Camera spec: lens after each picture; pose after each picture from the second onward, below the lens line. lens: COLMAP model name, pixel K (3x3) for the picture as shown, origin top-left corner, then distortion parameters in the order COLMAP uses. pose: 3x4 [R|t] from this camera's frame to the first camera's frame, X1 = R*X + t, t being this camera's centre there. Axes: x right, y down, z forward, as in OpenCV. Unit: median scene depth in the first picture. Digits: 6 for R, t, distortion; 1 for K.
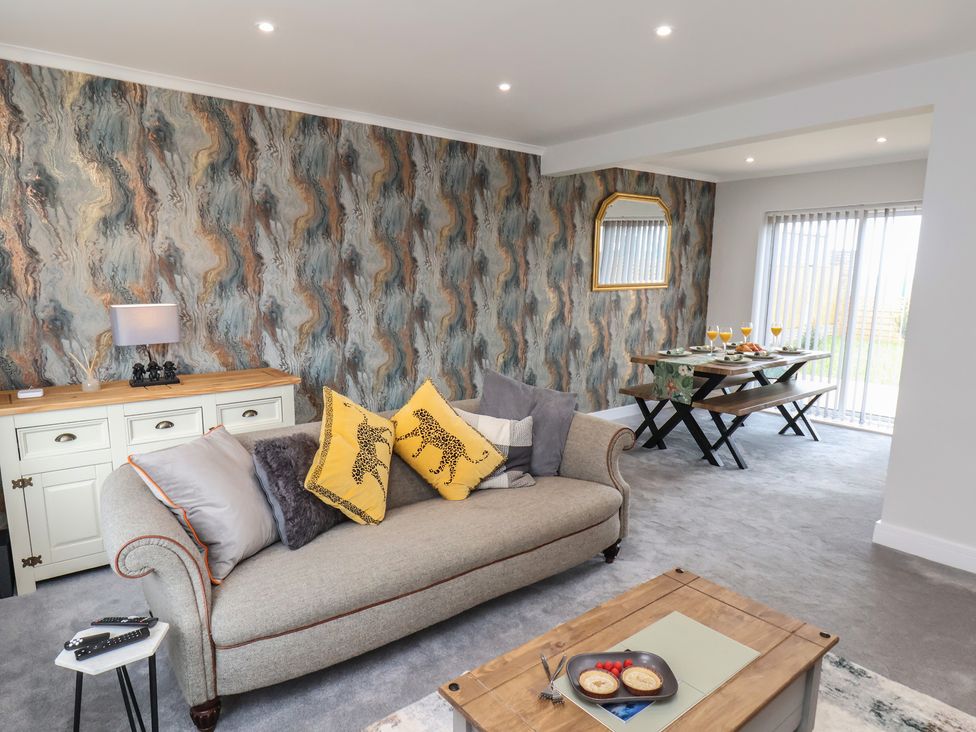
lens RADIAL K [[607.9, 0, 491.4], [0, 607.9, 386.2], [0, 0, 1]] dist [0.006950, -0.013058]
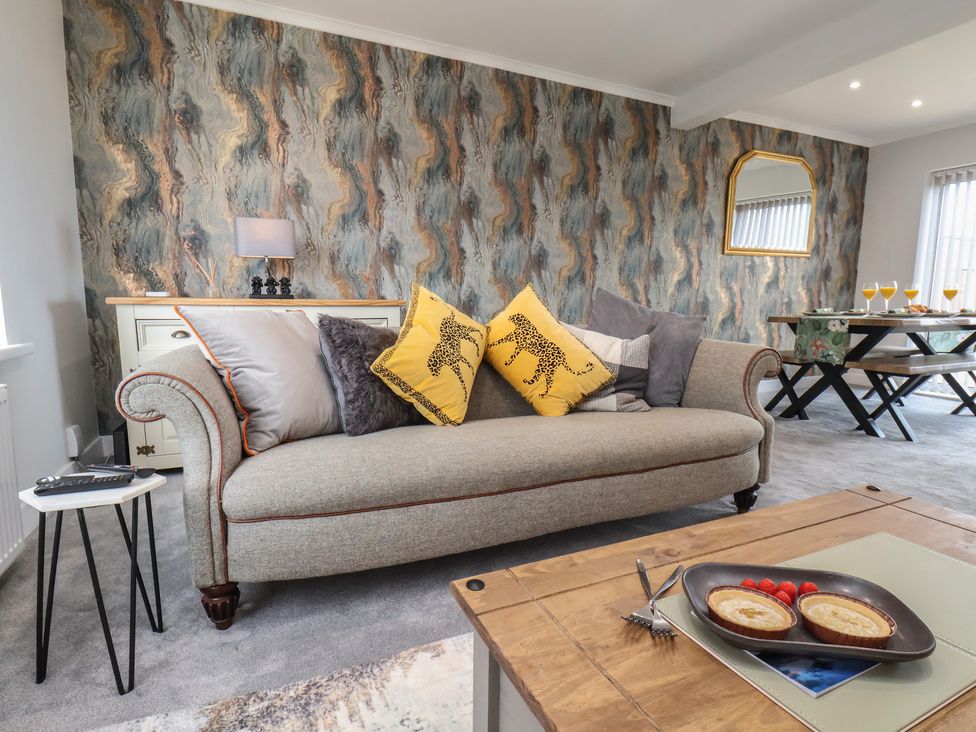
lens RADIAL K [[517.0, 0, 486.9], [0, 517.0, 380.3], [0, 0, 1]] dist [-0.001552, -0.012421]
pose [[0.967394, 0.035672, -0.250750, 0.024671], [-0.044544, 0.998563, -0.029795, 0.118153], [0.249327, 0.039993, 0.967593, 0.195306]]
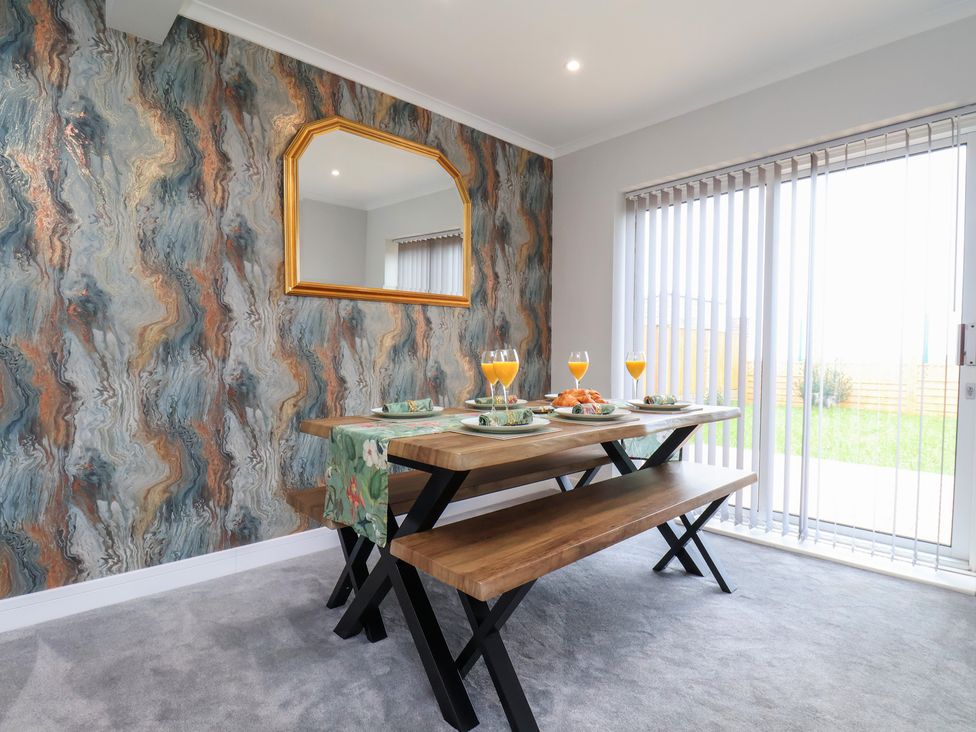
lens RADIAL K [[517.0, 0, 497.2], [0, 517.0, 379.1], [0, 0, 1]] dist [-0.001552, -0.012421]
pose [[0.996701, -0.002583, 0.081115, 0.449085], [0.013939, 0.990088, -0.139757, -0.031211], [-0.079950, 0.140427, 0.986858, 0.822132]]
